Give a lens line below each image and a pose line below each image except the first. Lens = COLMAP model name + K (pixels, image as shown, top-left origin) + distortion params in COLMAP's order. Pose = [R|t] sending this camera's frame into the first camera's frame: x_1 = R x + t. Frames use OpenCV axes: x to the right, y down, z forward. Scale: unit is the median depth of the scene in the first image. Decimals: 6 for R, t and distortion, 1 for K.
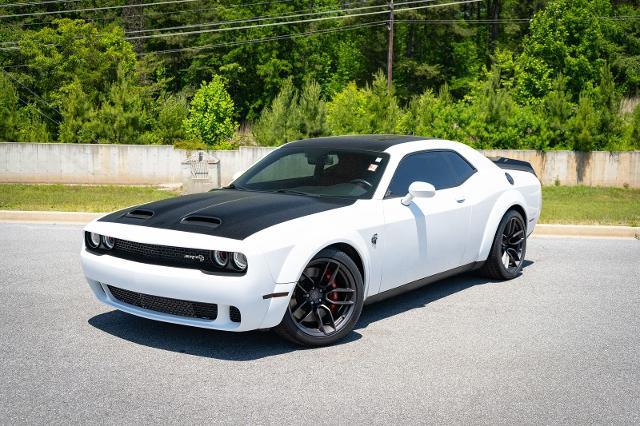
lens RADIAL K [[806.8, 0, 320.4], [0, 806.8, 214.2], [0, 0, 1]] dist [0.007044, -0.002833]
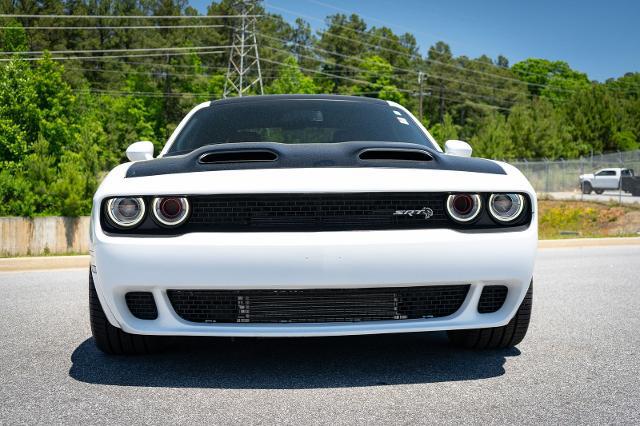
lens RADIAL K [[806.8, 0, 320.4], [0, 806.8, 214.2], [0, 0, 1]] dist [0.007044, -0.002833]
pose [[0.750708, -0.016252, 0.660434, -0.081278], [0.084865, 0.993787, -0.072009, 0.012525], [-0.655160, 0.110105, 0.747423, 0.085714]]
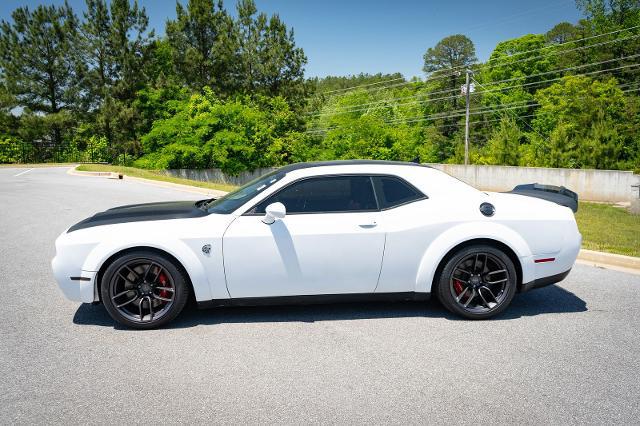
lens RADIAL K [[558.3, 0, 328.6], [0, 558.3, 213.8], [0, 0, 1]] dist [-0.000643, 0.000098]
pose [[0.673747, 0.080643, -0.734549, 0.118422], [-0.084588, 0.995910, 0.031750, -0.009117], [0.734105, 0.040743, 0.677813, 0.092004]]
